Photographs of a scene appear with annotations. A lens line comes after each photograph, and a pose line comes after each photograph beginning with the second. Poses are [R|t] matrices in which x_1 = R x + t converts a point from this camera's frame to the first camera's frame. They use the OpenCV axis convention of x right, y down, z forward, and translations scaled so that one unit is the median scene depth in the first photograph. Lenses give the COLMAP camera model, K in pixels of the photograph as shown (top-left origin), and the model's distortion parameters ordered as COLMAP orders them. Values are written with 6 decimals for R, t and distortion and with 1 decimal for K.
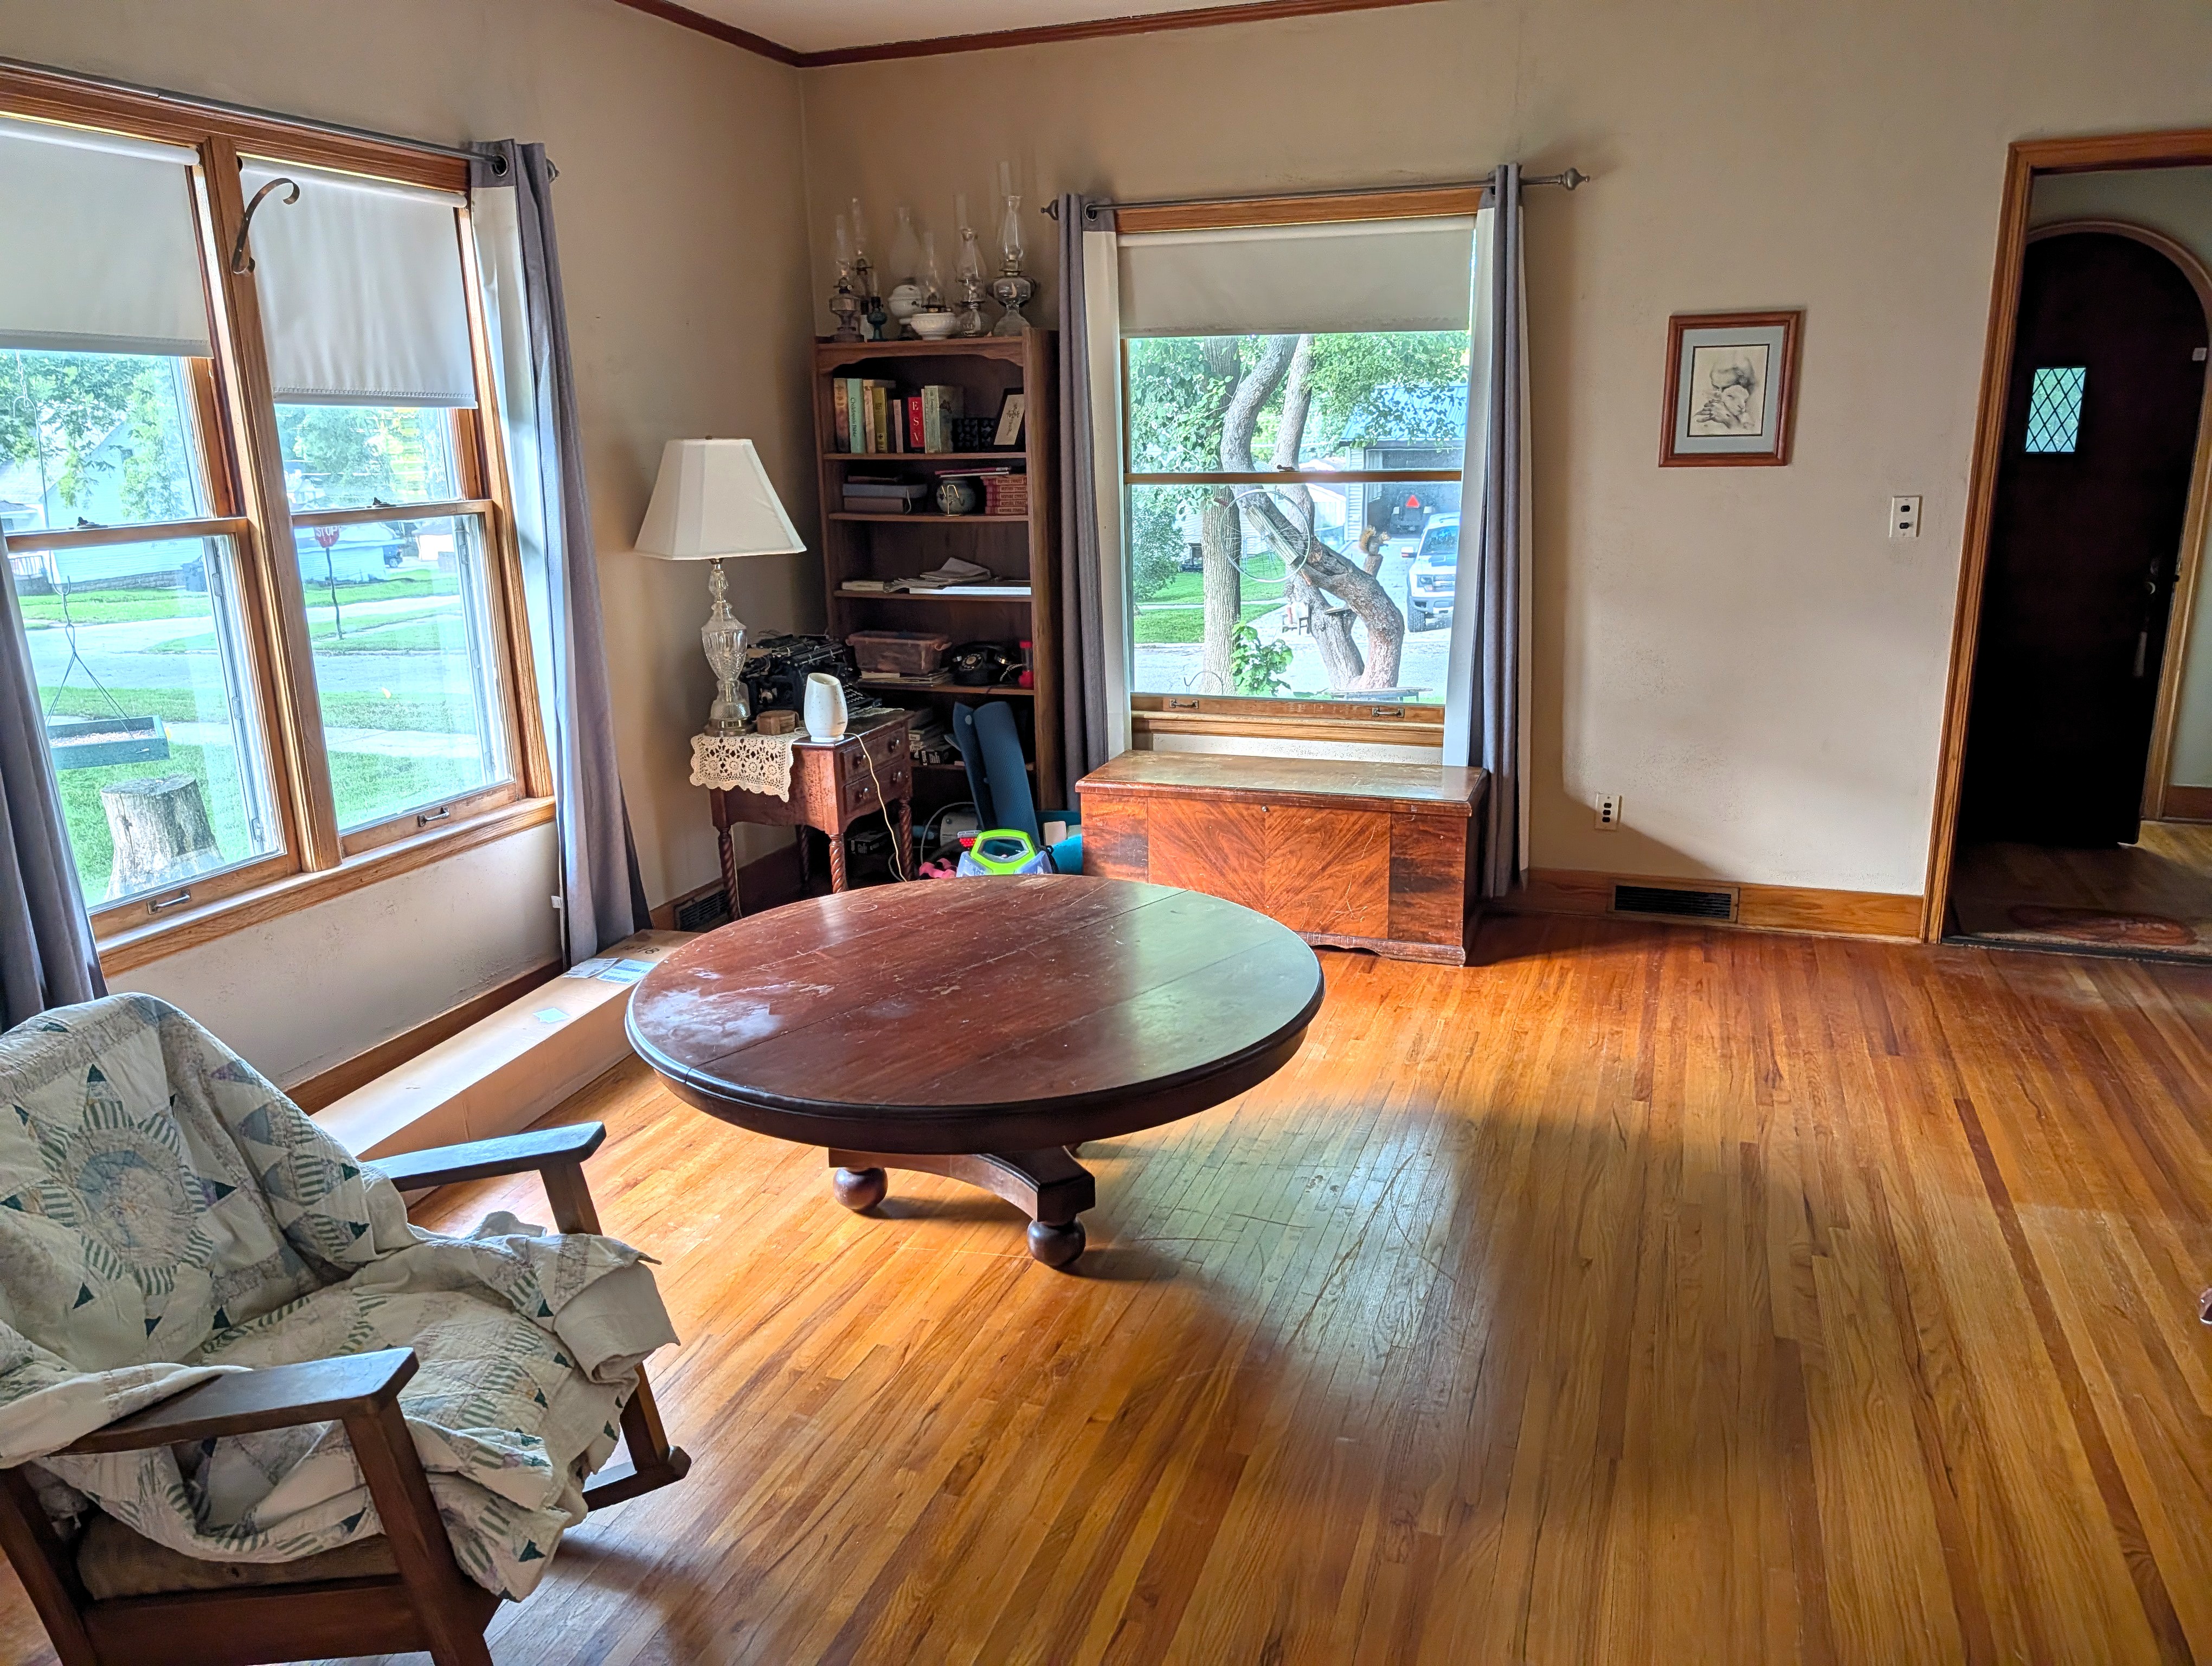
lens RADIAL K [[1590.2, 0, 1108.3], [0, 1590.2, 838.1], [0, 0, 1]] dist [0.033420, -0.025668]
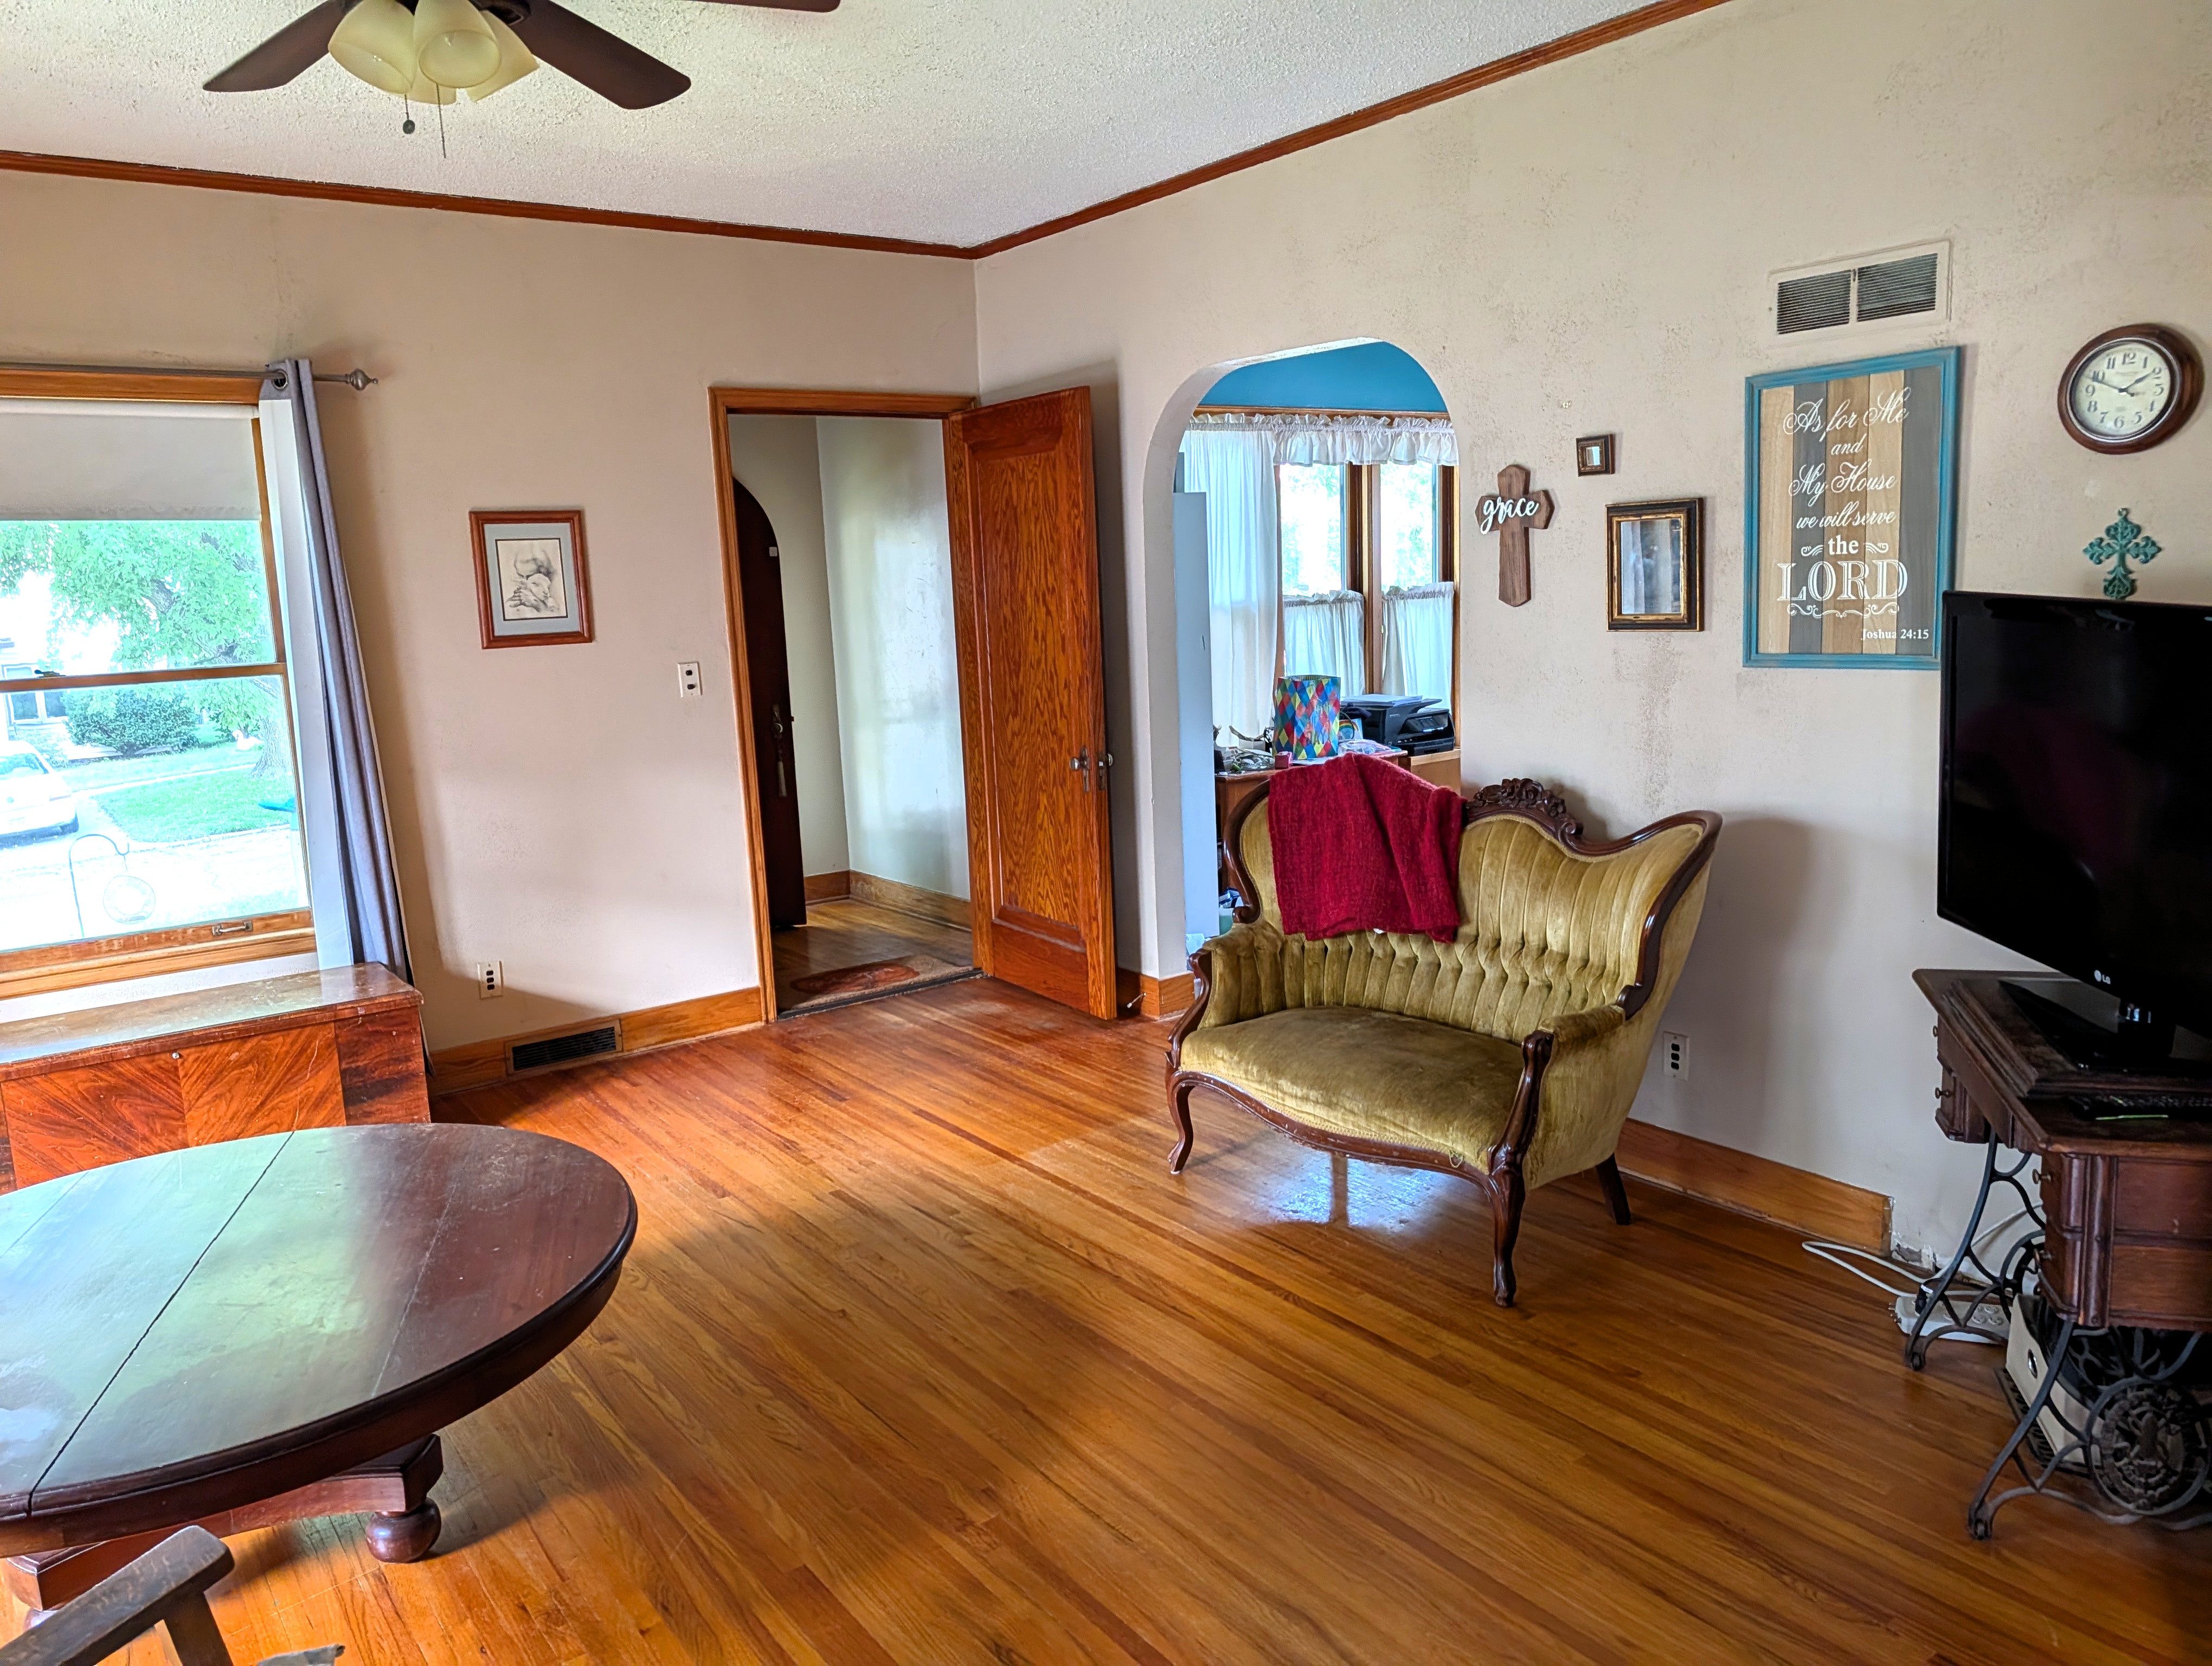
lens RADIAL K [[1590.2, 0, 1104.7], [0, 1590.2, 842.2], [0, 0, 1]] dist [0.033420, -0.025668]
pose [[0.558533, -0.147773, 0.816213, -0.319463], [0.242236, 0.970167, 0.009884, -0.018073], [-0.793323, 0.192196, 0.577667, 0.083291]]
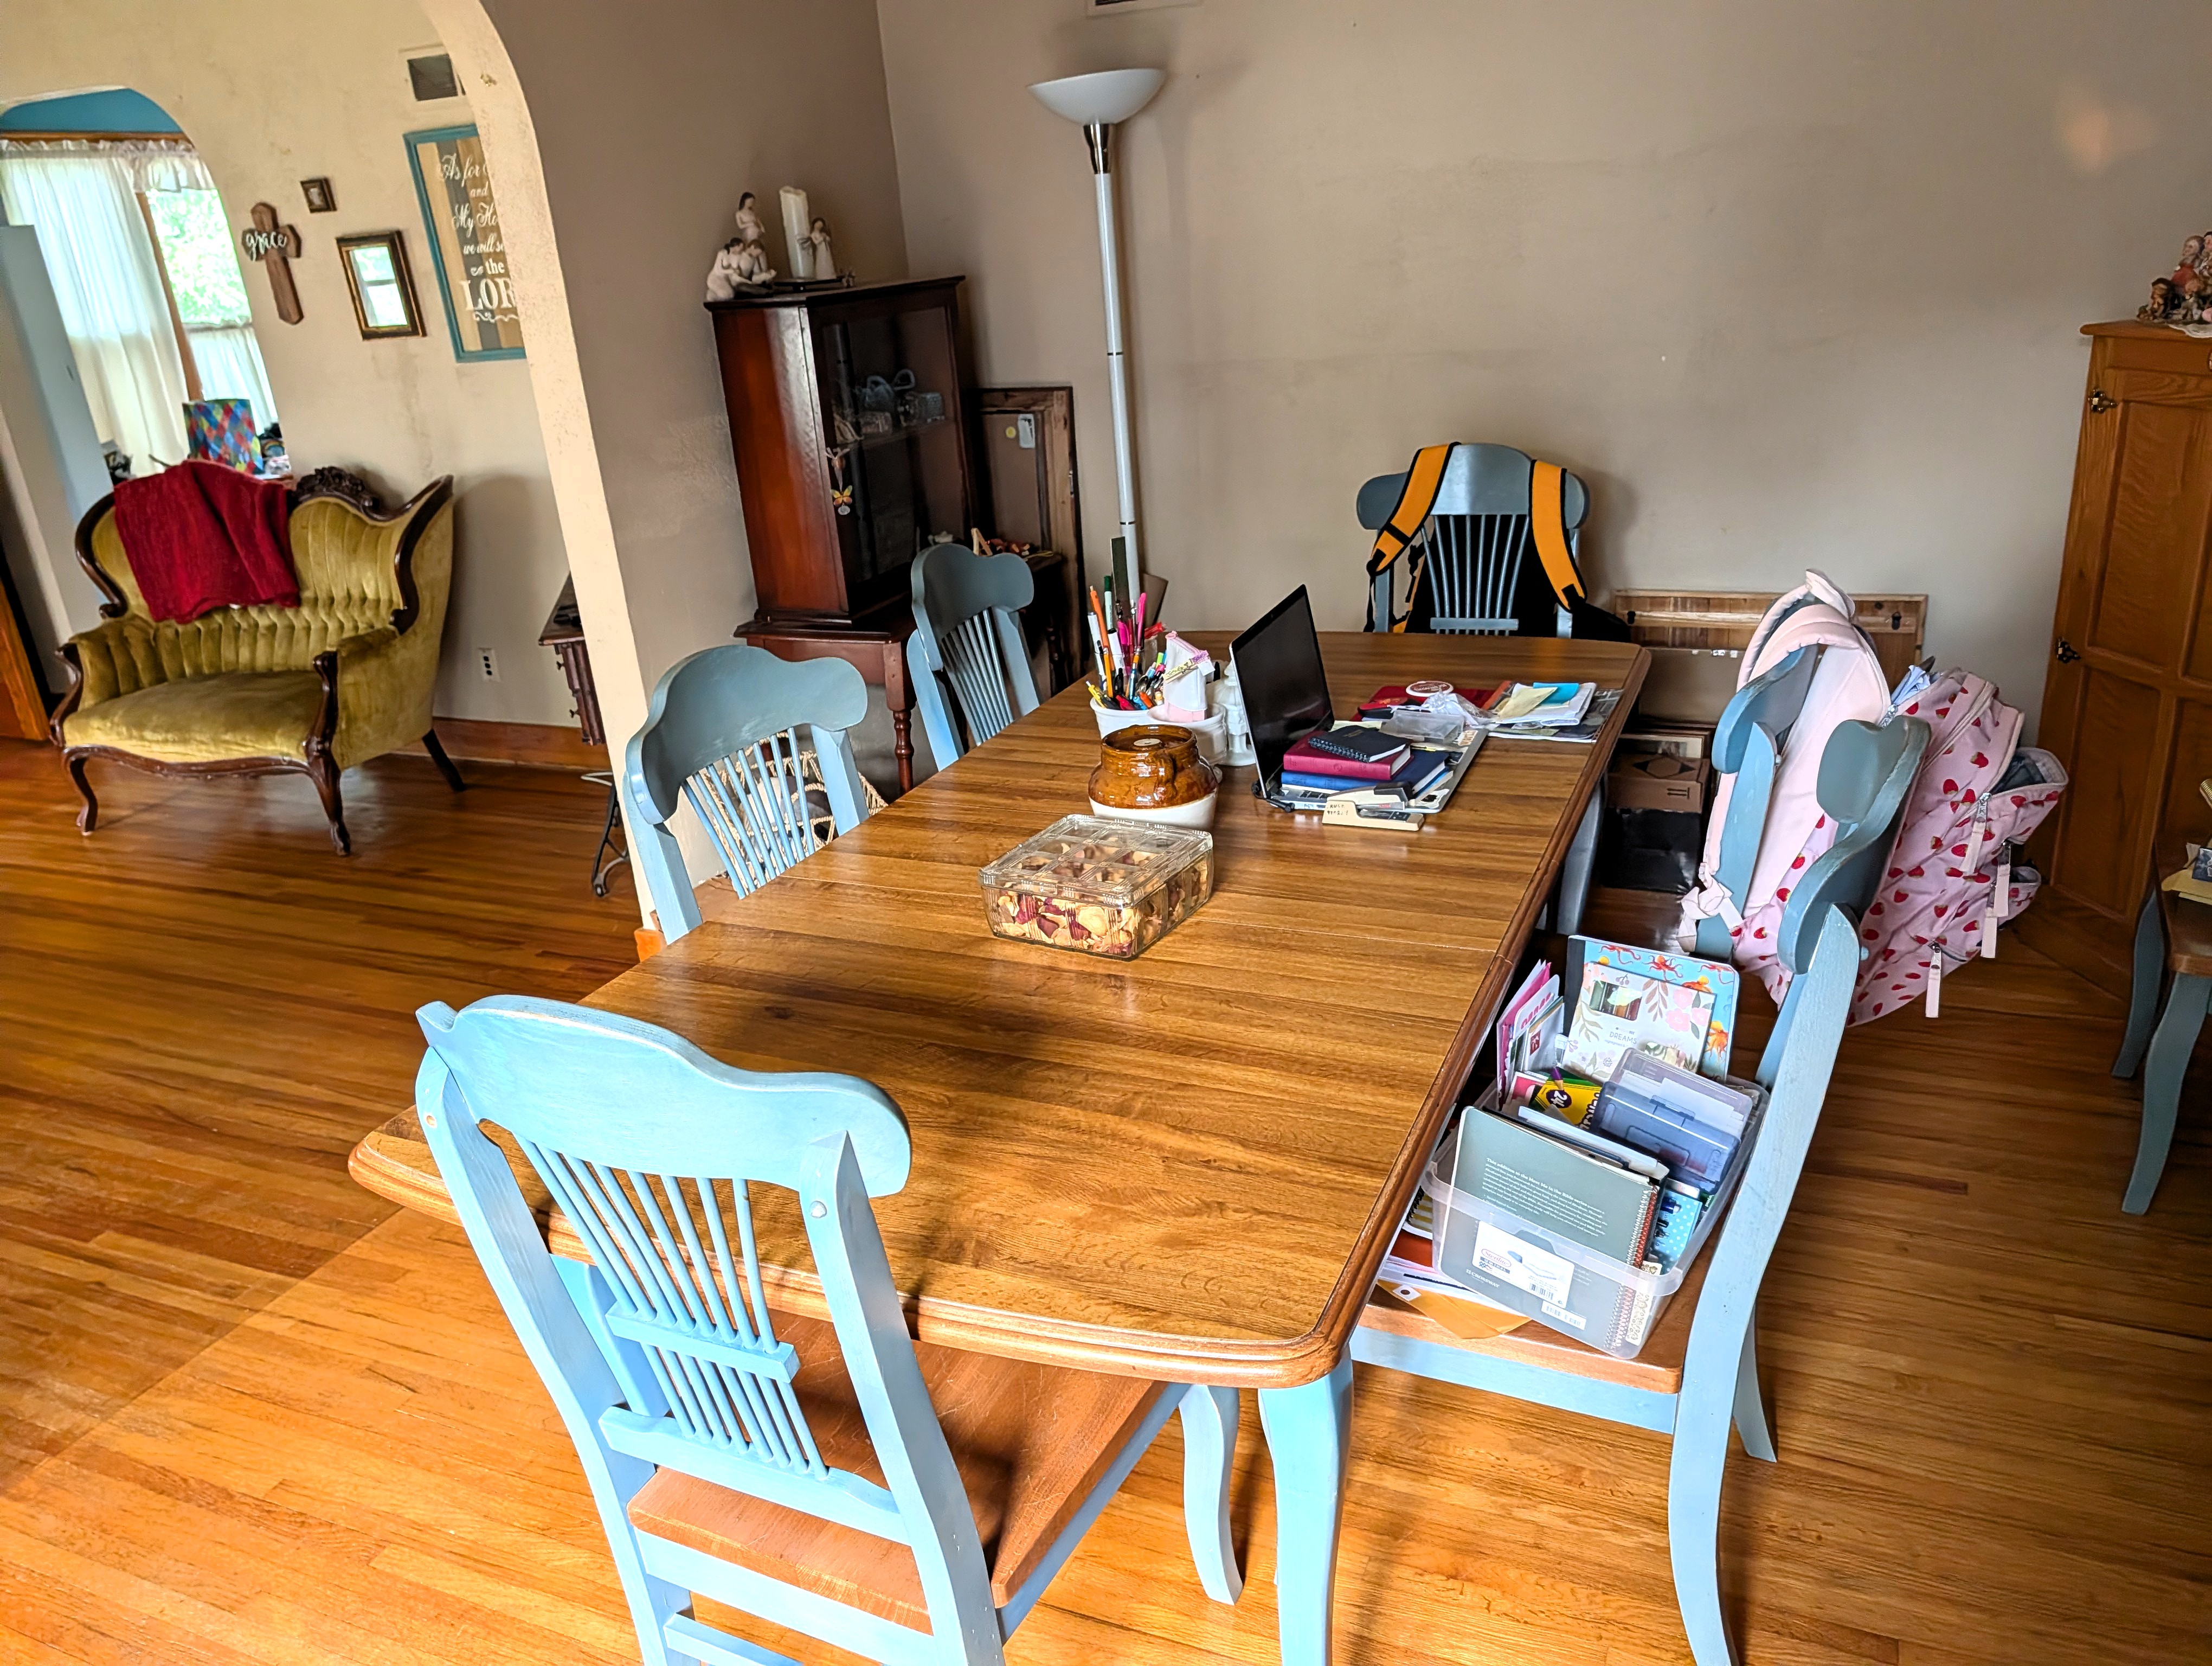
lens RADIAL K [[1590.2, 0, 1109.5], [0, 1590.2, 819.5], [0, 0, 1]] dist [0.033420, -0.025668]
pose [[0.069843, -0.341448, 0.937302, -0.551457], [0.328070, 0.895193, 0.301662, 0.075581], [-0.942068, 0.286432, 0.174542, -0.234495]]
